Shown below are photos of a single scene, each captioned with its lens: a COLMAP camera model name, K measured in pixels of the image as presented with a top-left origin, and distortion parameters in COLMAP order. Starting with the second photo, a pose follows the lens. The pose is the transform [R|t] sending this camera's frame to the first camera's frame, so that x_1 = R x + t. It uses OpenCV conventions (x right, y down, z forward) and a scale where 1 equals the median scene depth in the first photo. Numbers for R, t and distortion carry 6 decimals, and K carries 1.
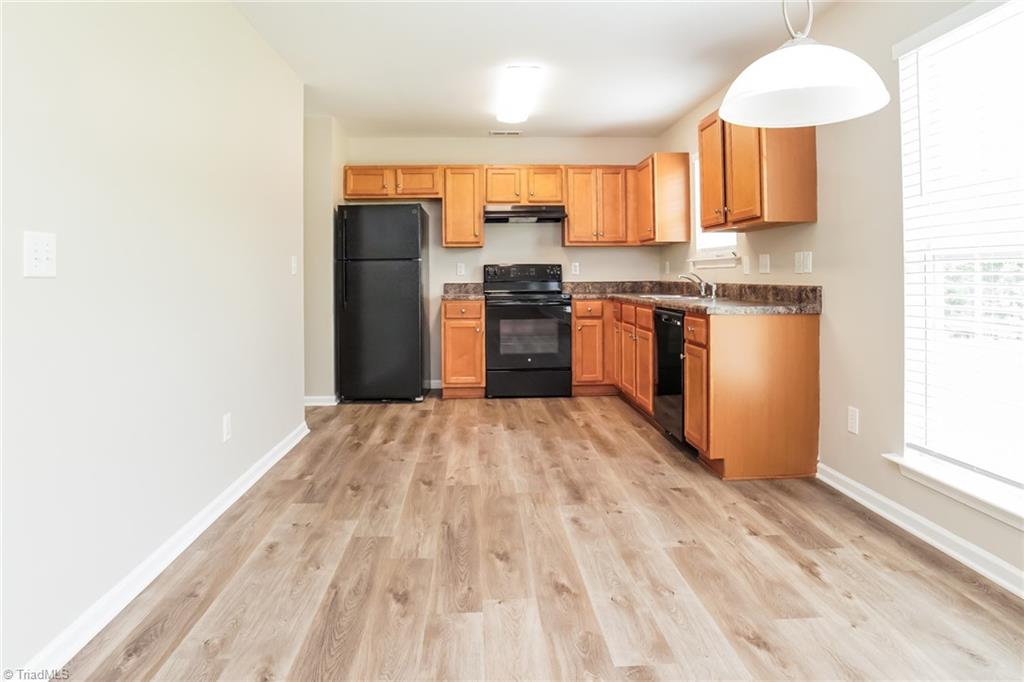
lens RADIAL K [[621.3, 0, 512.1], [0, 621.3, 276.9], [0, 0, 1]] dist [0.000292, -0.000394]
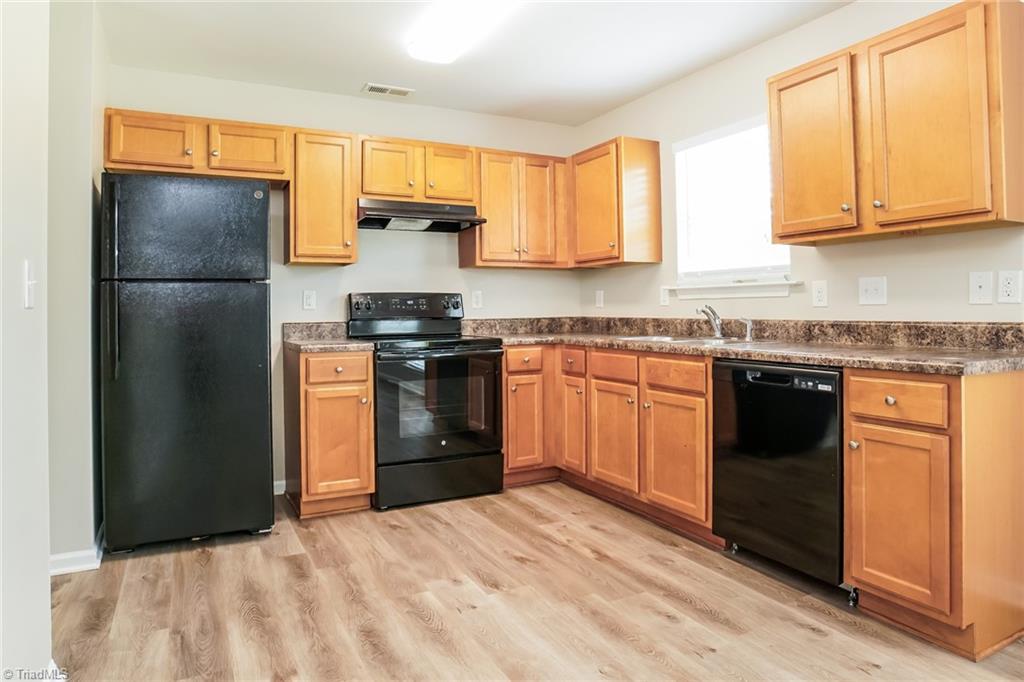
lens RADIAL K [[653.6, 0, 511.7], [0, 653.6, 299.9], [0, 0, 1]] dist [-0.020221, 0.002149]
pose [[0.919471, 0.004058, 0.393138, -0.163038], [0.003564, 0.999820, -0.018656, 0.000506], [-0.393142, 0.018555, 0.919290, 0.338477]]
